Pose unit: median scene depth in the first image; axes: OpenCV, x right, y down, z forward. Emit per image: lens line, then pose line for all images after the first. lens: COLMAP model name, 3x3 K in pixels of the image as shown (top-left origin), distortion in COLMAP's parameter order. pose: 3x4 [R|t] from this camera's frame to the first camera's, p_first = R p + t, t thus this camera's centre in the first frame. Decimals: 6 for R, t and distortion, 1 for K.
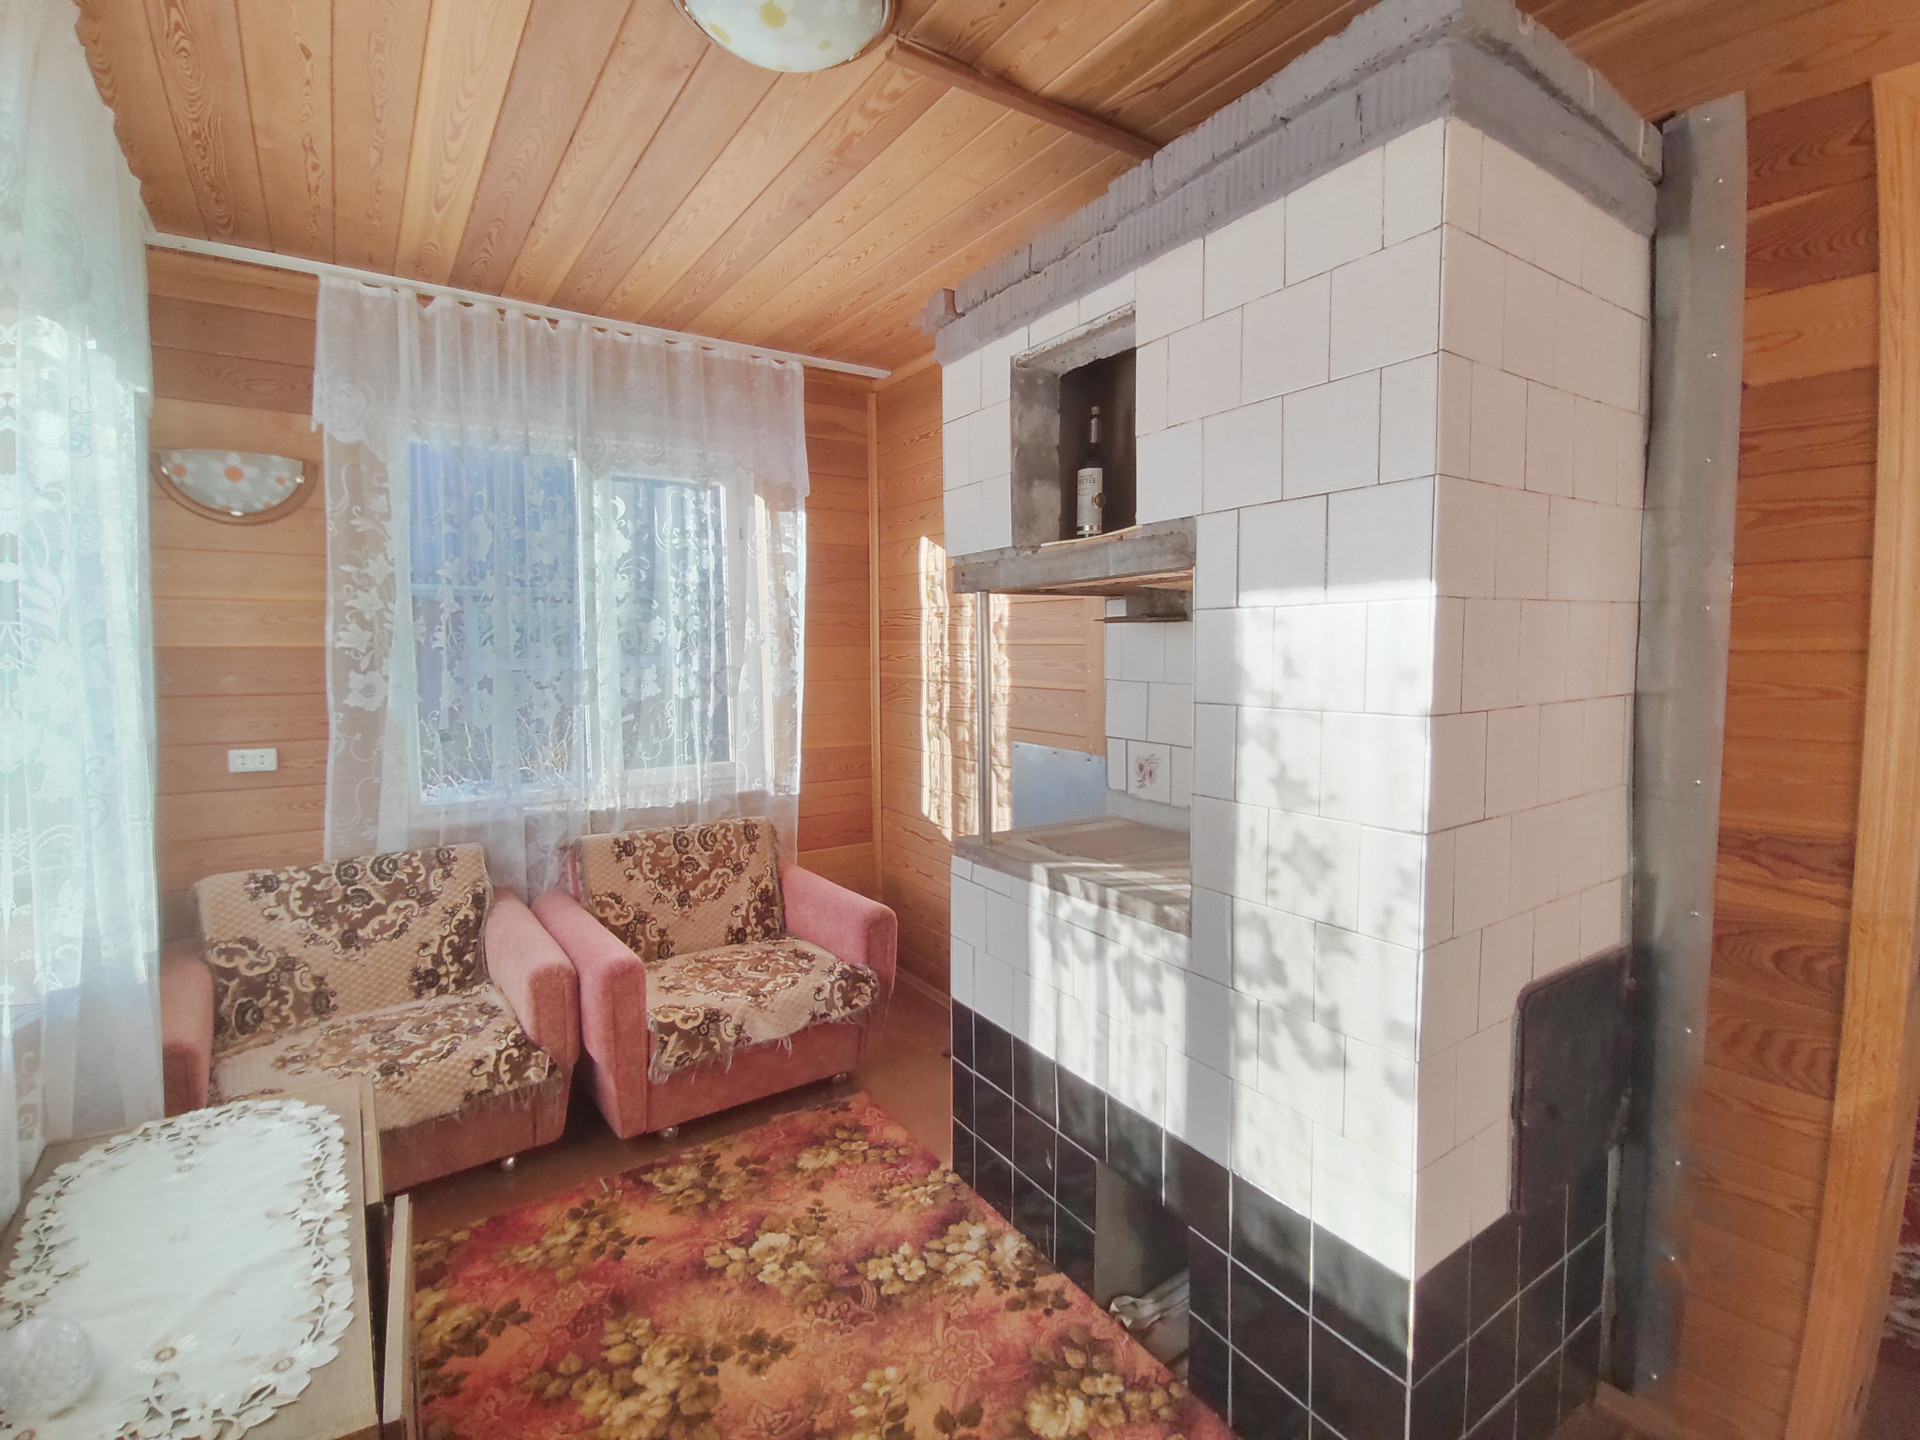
lens RADIAL K [[890.8, 0, 963.2], [0, 890.8, 716.0], [0, 0, 1]] dist [0.000374, -0.008215]
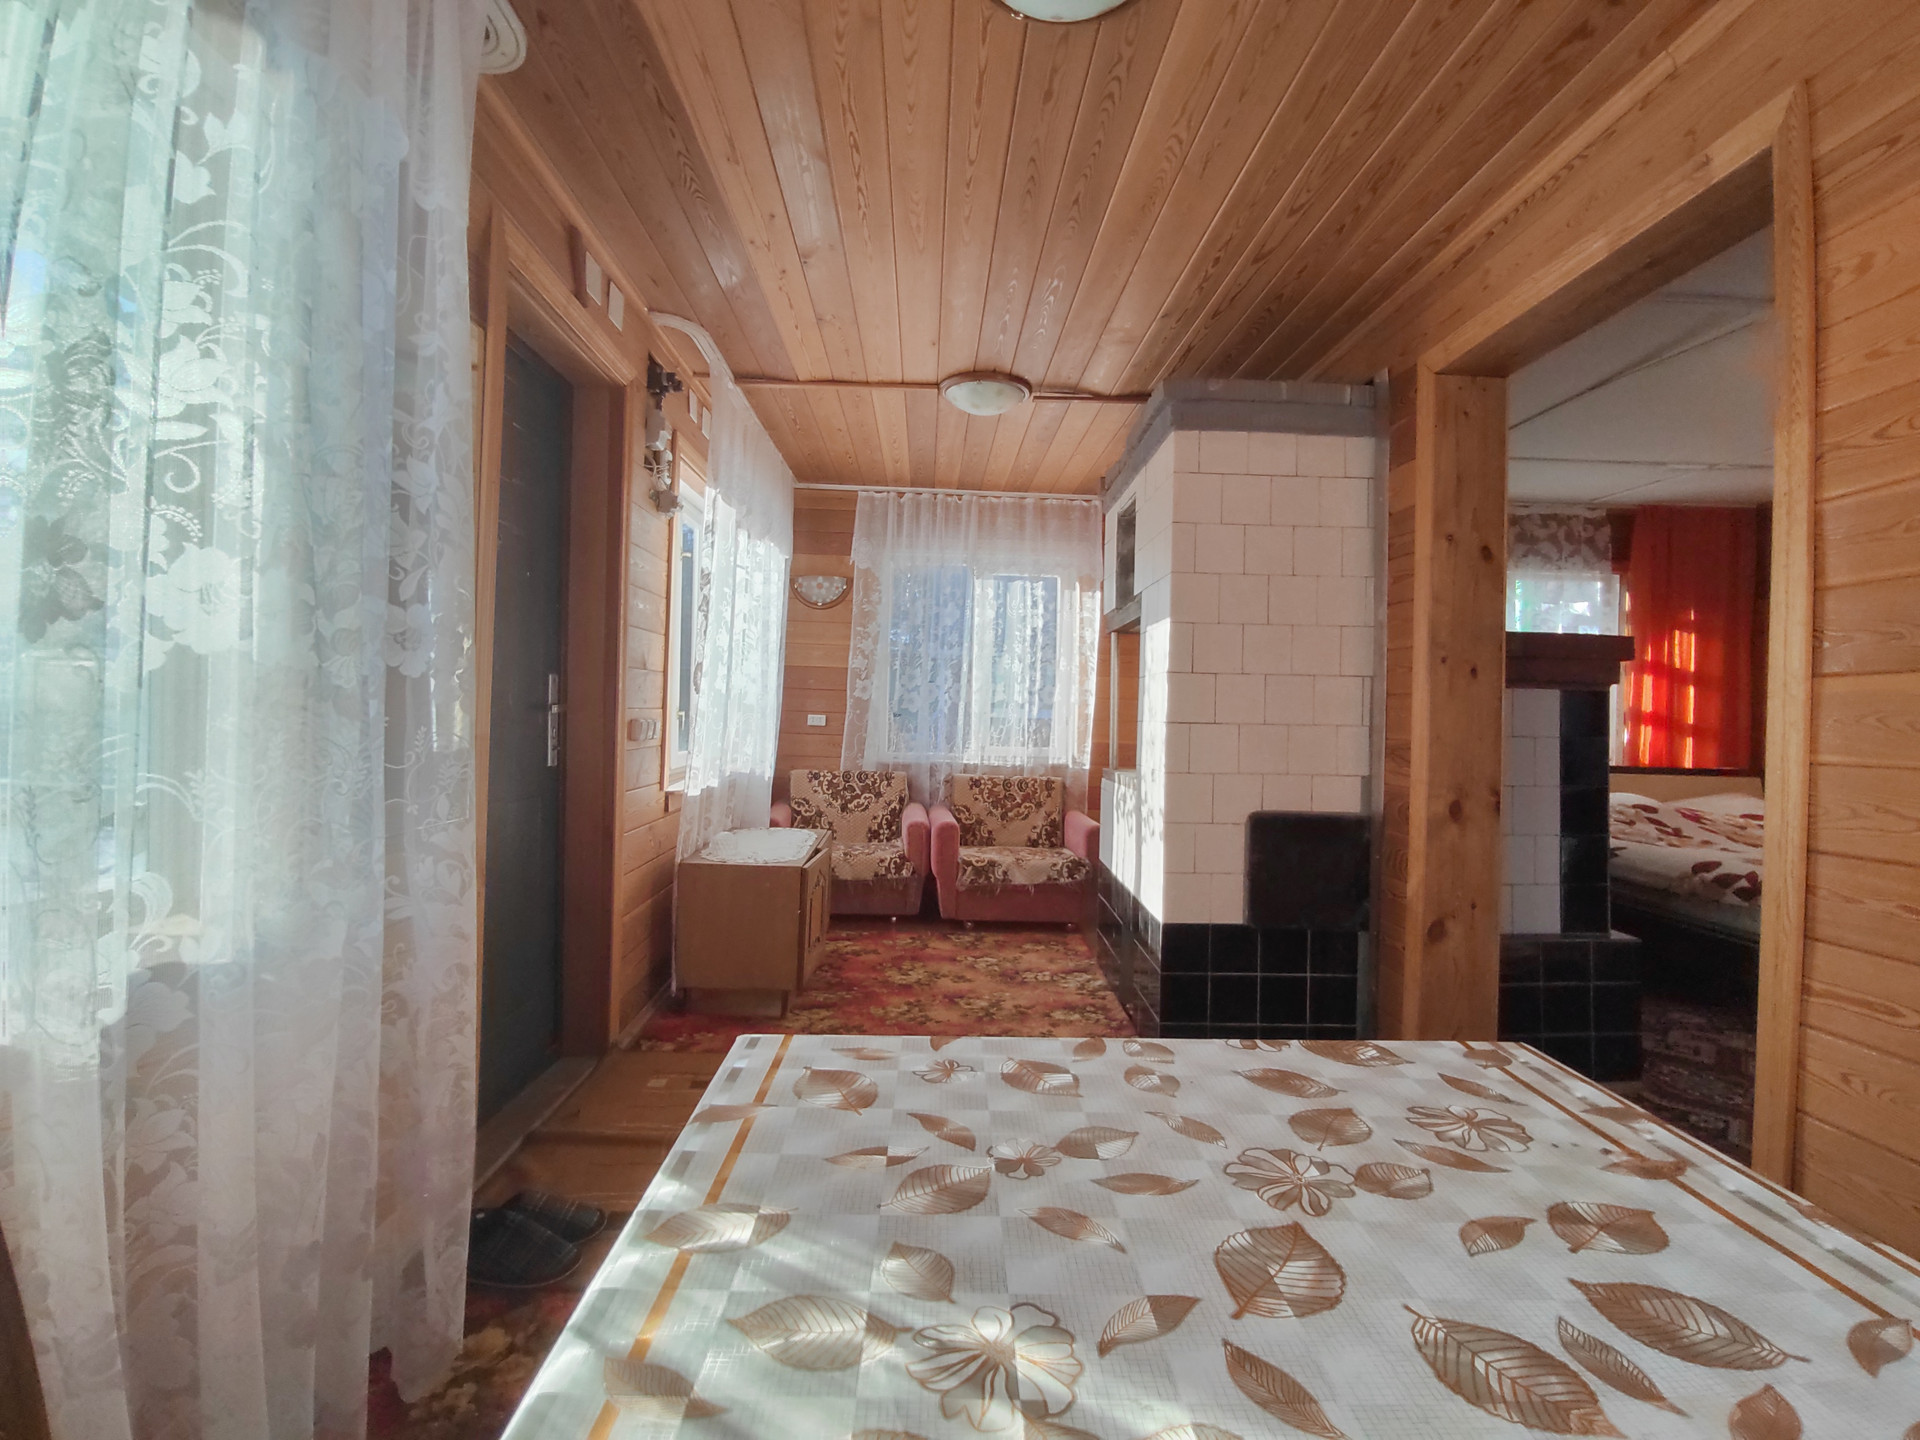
lens RADIAL K [[890.8, 0, 947.3], [0, 890.8, 717.7], [0, 0, 1]] dist [0.000374, -0.008215]
pose [[0.837291, 0.034027, -0.545698, 0.586527], [-0.074928, 0.995786, -0.052873, 0.127499], [0.541600, 0.085158, 0.836312, -0.572648]]
